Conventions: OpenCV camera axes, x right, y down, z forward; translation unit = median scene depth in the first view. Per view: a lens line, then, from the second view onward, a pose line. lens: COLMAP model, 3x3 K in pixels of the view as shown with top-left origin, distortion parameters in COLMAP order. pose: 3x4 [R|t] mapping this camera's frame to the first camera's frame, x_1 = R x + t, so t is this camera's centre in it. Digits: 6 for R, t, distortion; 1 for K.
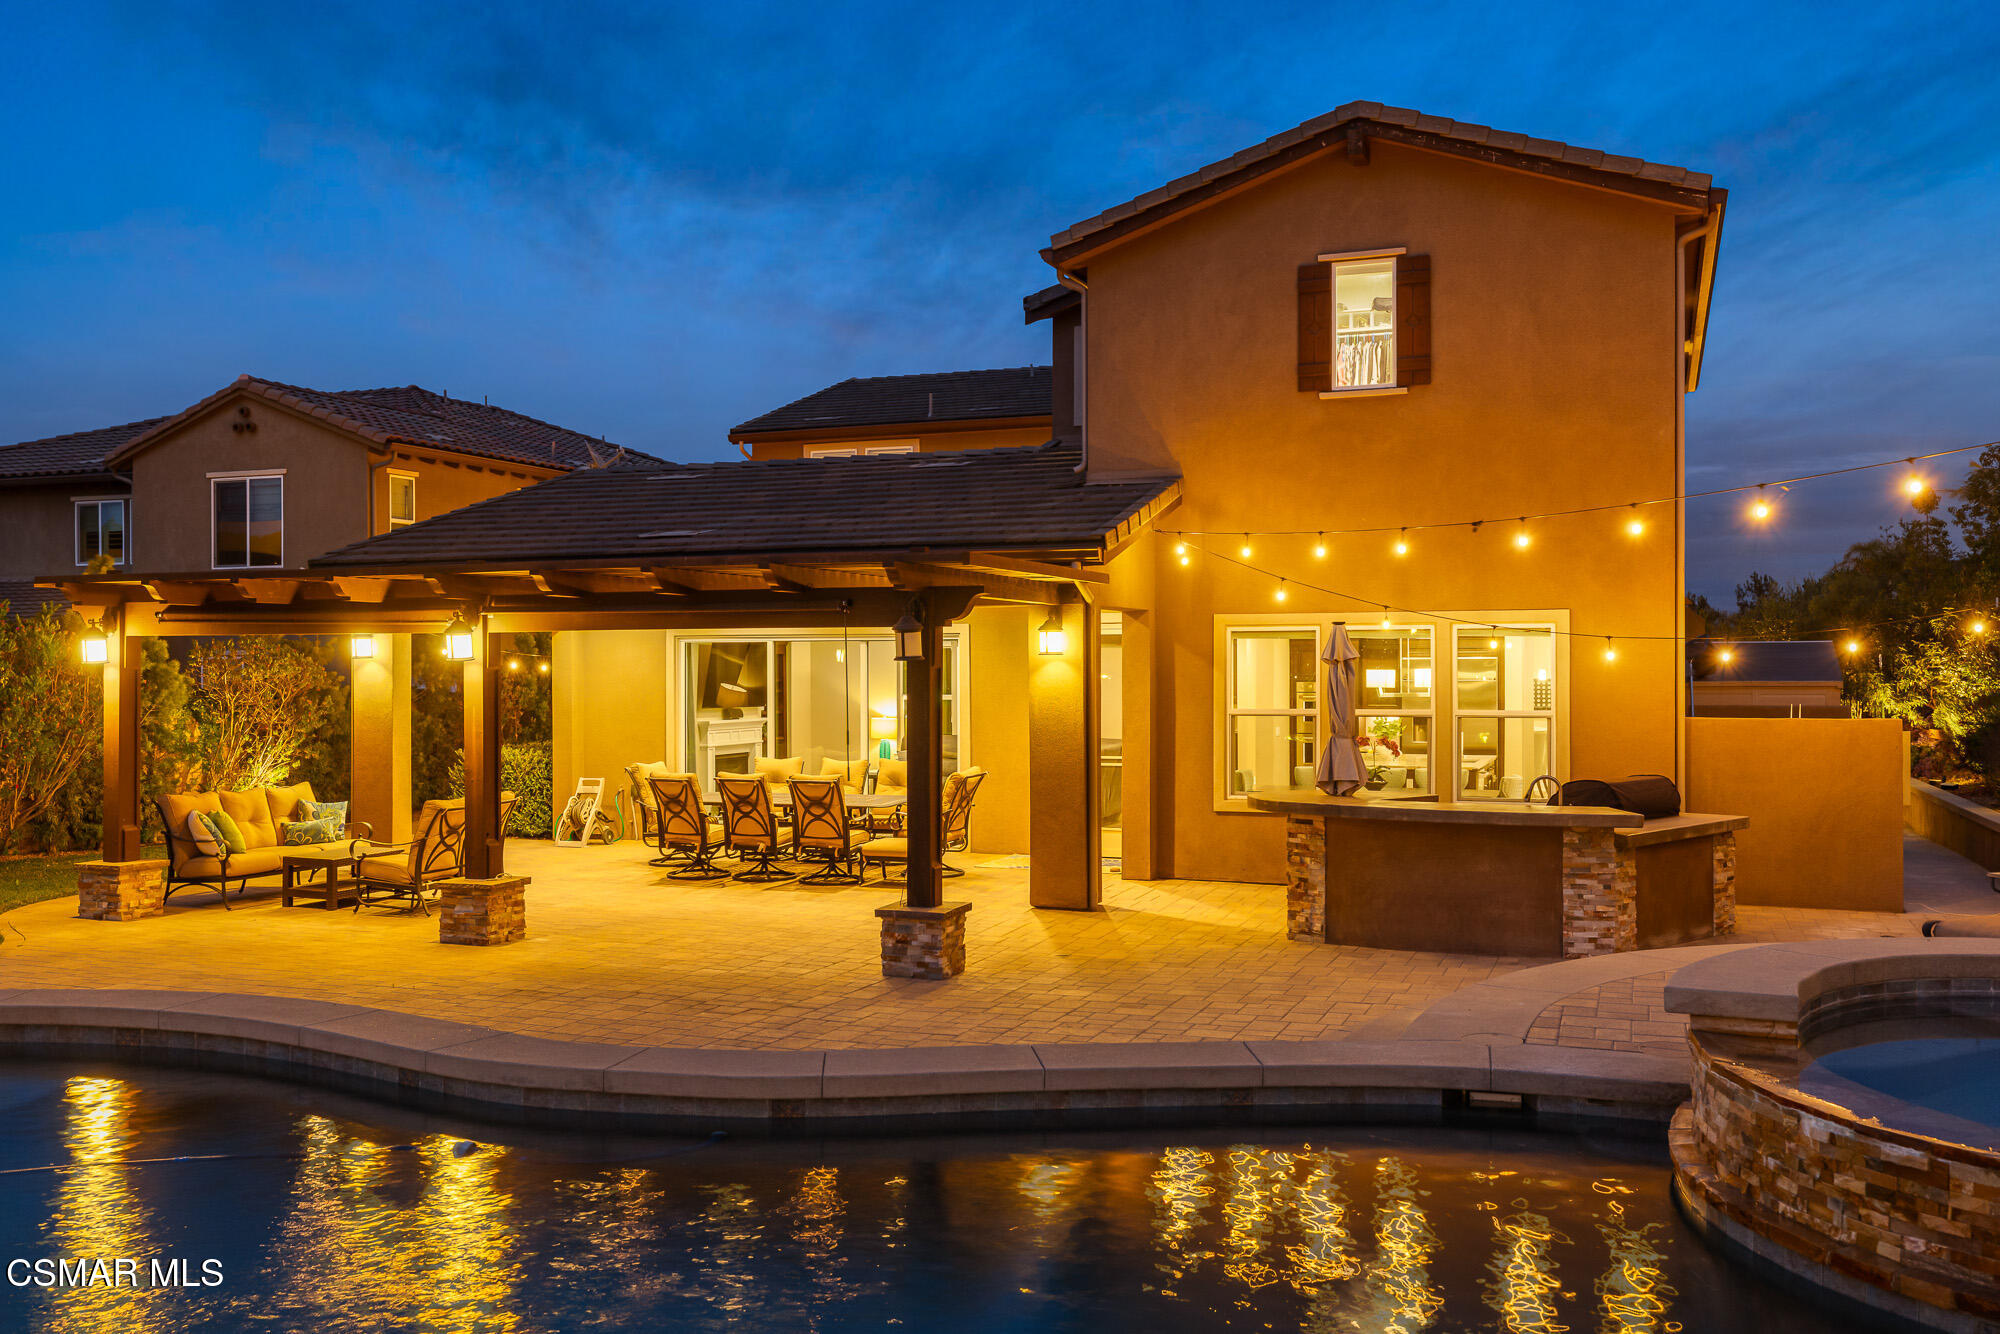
lens RADIAL K [[1728.6, 0, 1004.5], [0, 1728.6, 659.0], [0, 0, 1]] dist [0.009165, -0.007125]
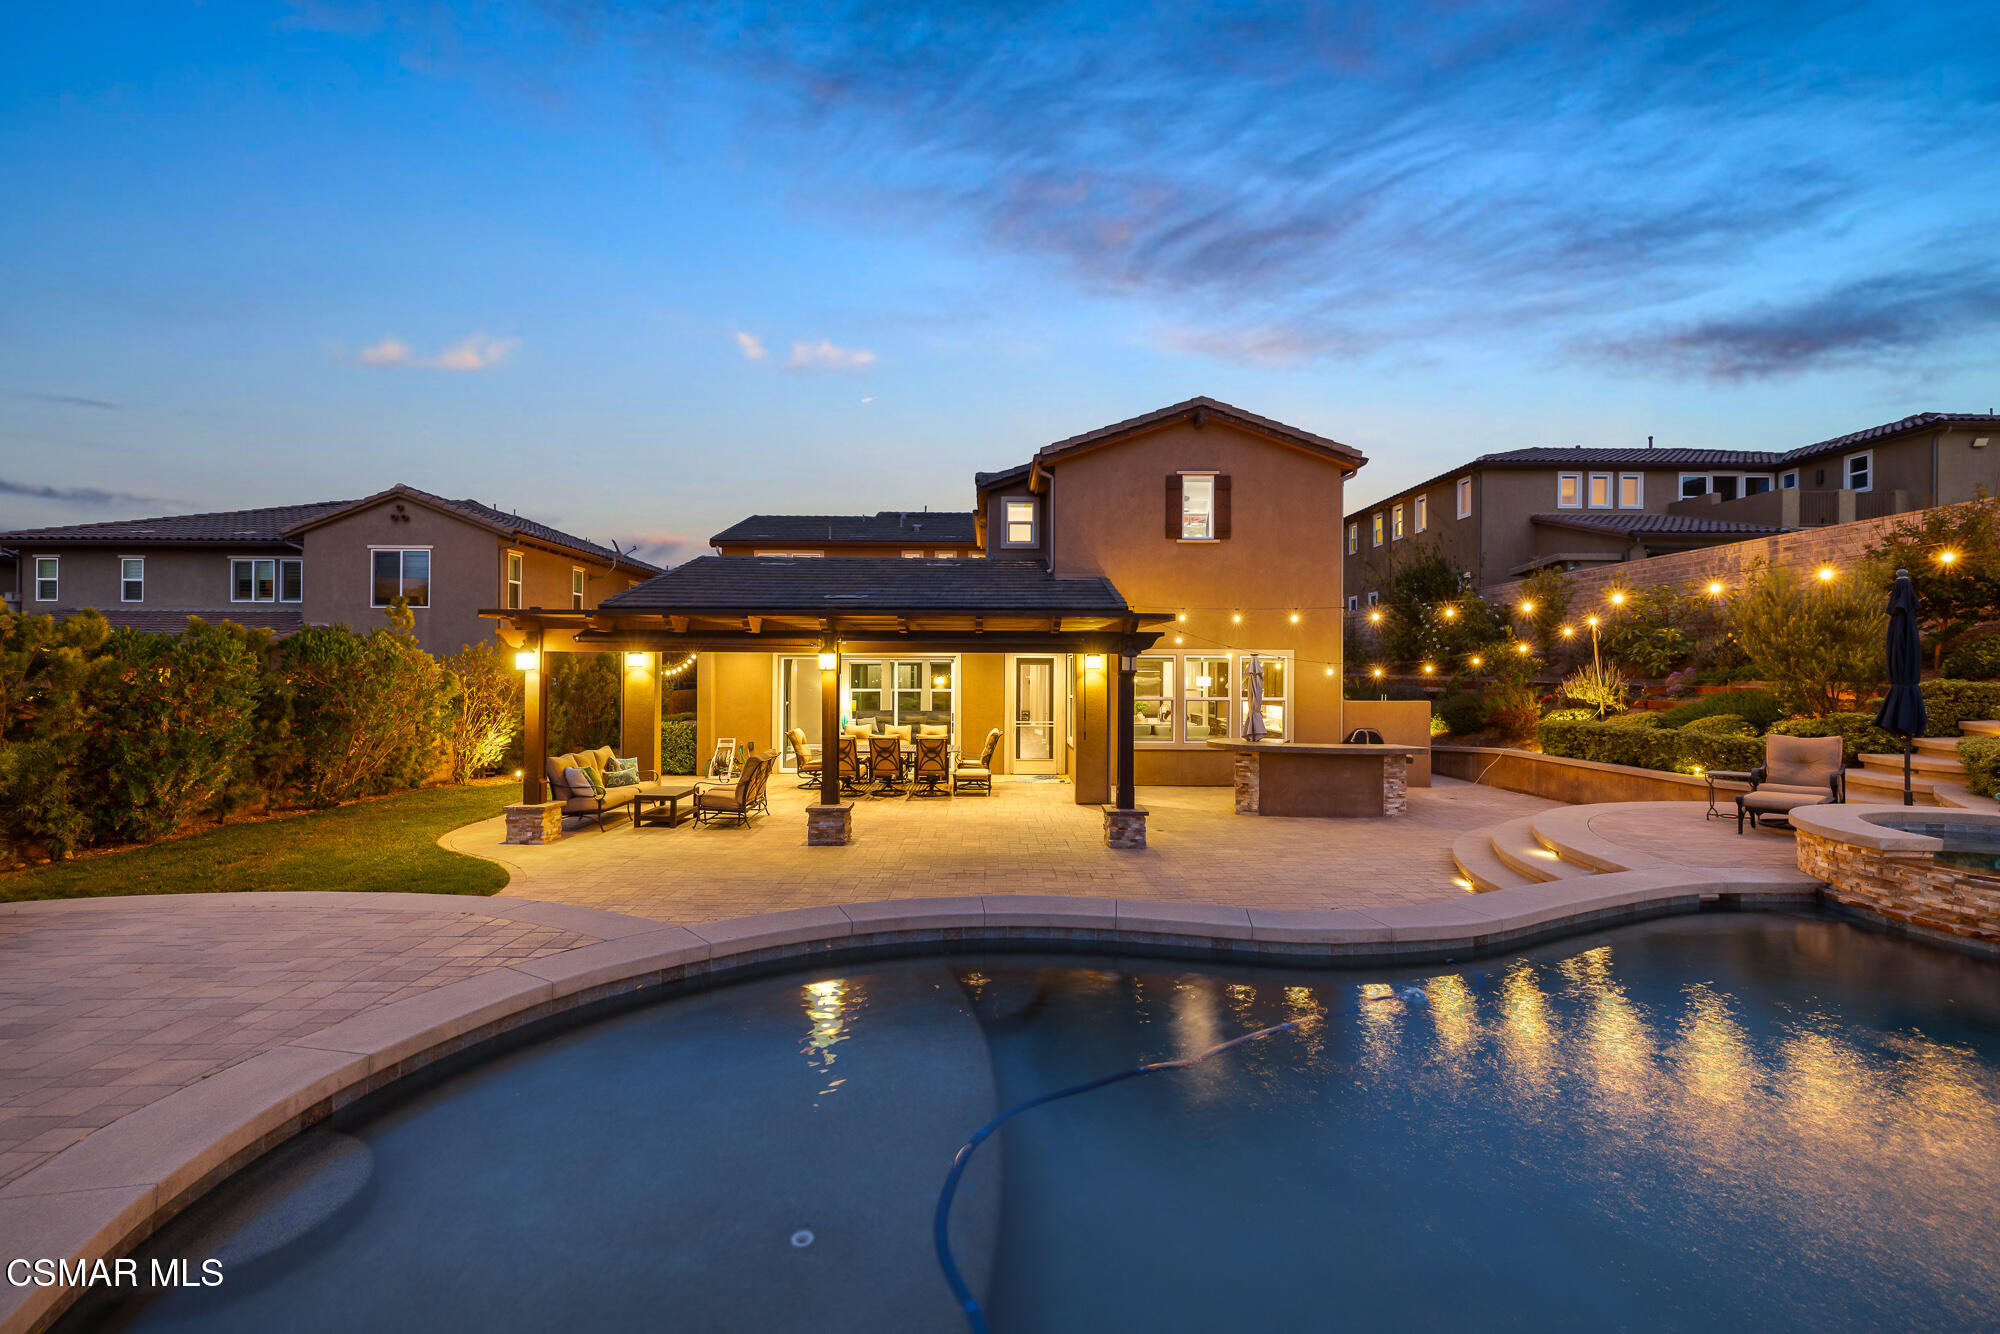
lens RADIAL K [[837.4, 0, 998.2], [0, 837.4, 666.9], [0, 0, 1]] dist [0.000892, -0.000049]
pose [[0.931755, 0.010033, 0.362948, -0.360841], [-0.008795, 0.999949, -0.005062, 0.000372], [-0.362980, 0.001525, 0.931796, 0.170418]]
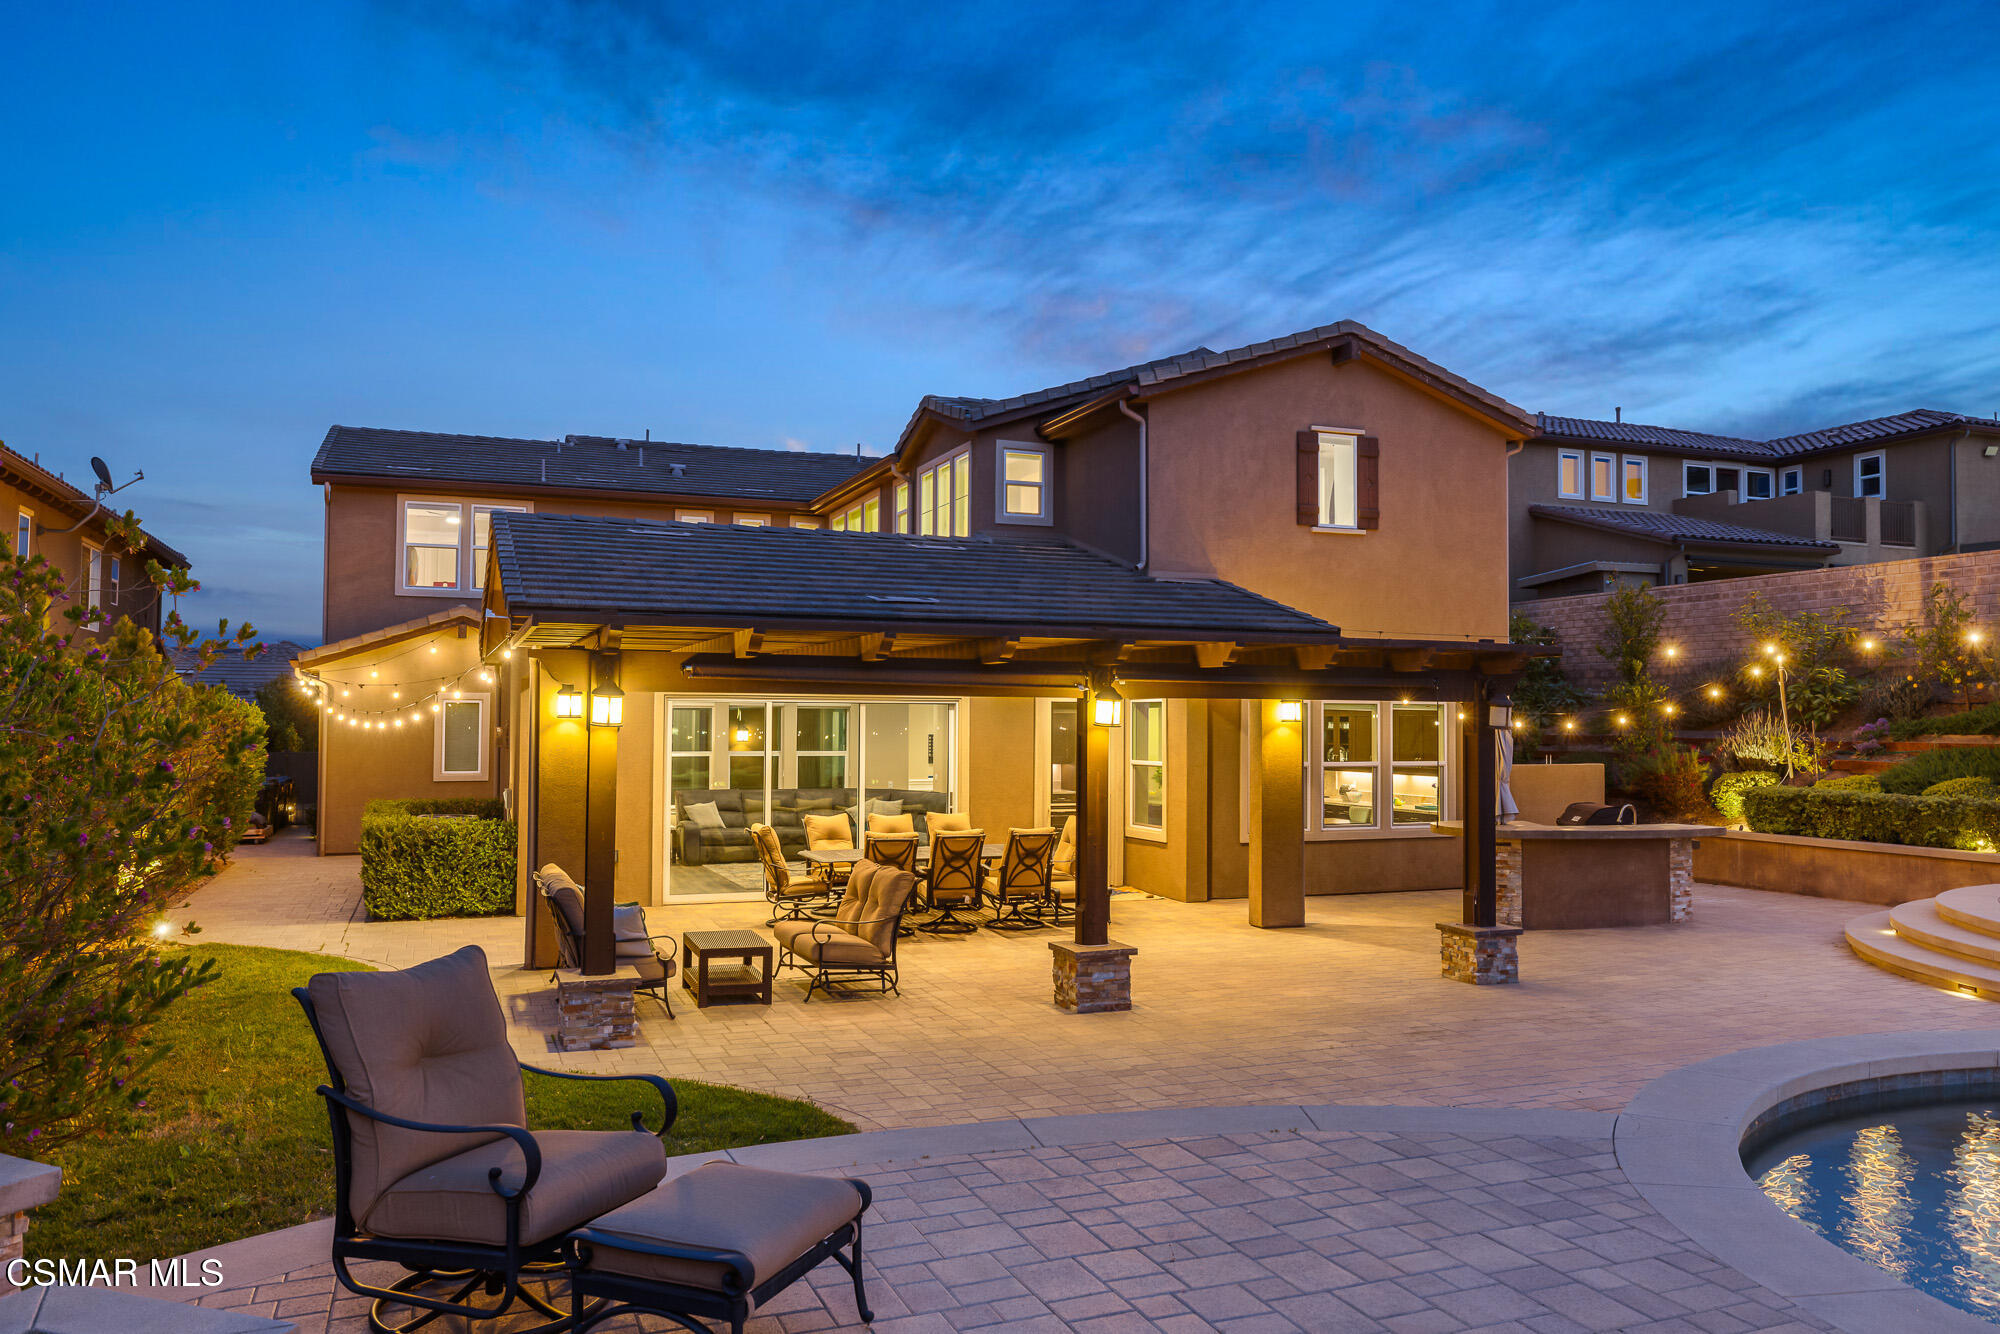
lens RADIAL K [[1418.3, 0, 998.4], [0, 1418.3, 666.3], [0, 0, 1]] dist [-0.007446, 0.010570]
pose [[0.742187, 0.032101, 0.669424, -0.732043], [-0.009441, 0.999254, -0.037450, -0.002003], [-0.670127, 0.021475, 0.741936, 0.346844]]
